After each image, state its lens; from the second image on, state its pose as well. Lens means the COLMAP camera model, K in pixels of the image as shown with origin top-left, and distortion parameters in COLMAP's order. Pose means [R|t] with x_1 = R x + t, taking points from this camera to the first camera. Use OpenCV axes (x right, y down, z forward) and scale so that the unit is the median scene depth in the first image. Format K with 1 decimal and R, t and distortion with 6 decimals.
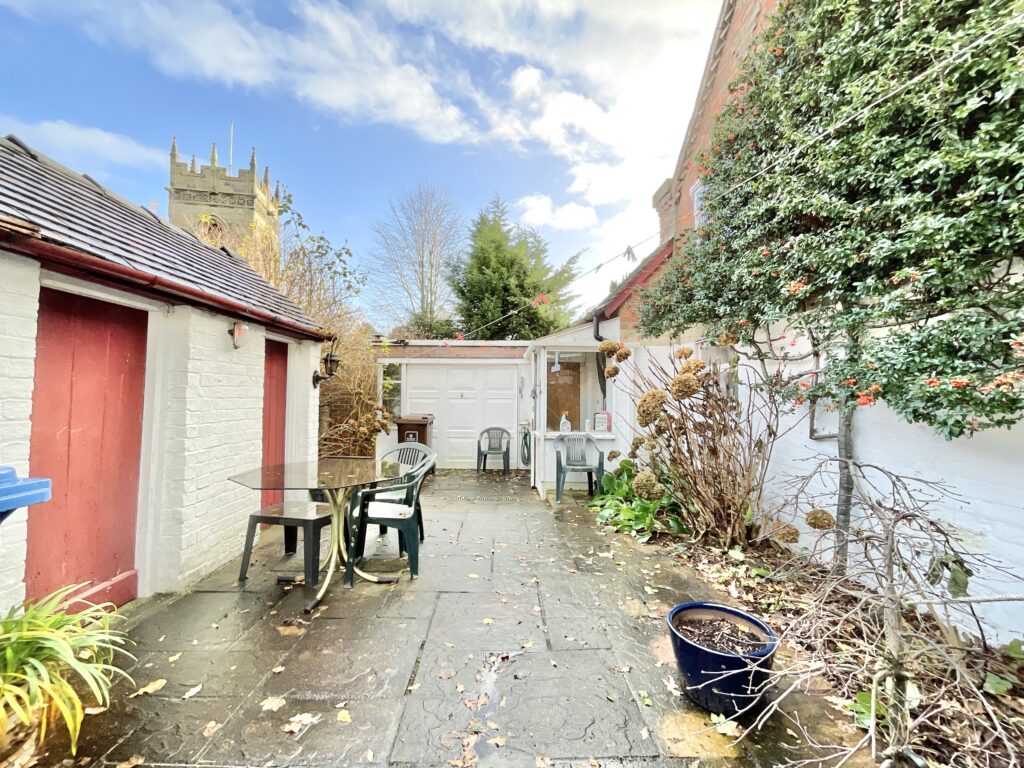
lens RADIAL K [[417.7, 0, 512.0], [0, 417.7, 384.0], [0, 0, 1]] dist [-0.000568, -0.000039]
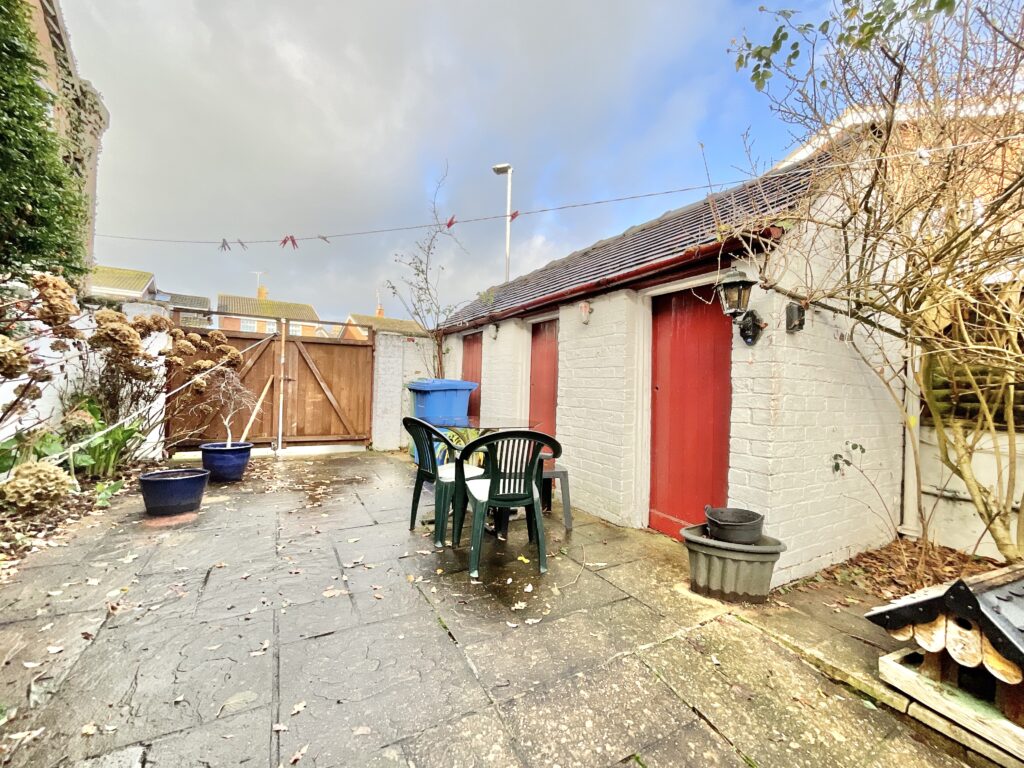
lens RADIAL K [[417.7, 0, 512.0], [0, 417.7, 384.0], [0, 0, 1]] dist [-0.000568, -0.000039]
pose [[-0.874420, -0.035946, -0.483837, 0.066451], [-0.020853, 0.999115, -0.036542, 0.128256], [0.484722, -0.021864, -0.874395, 1.981680]]
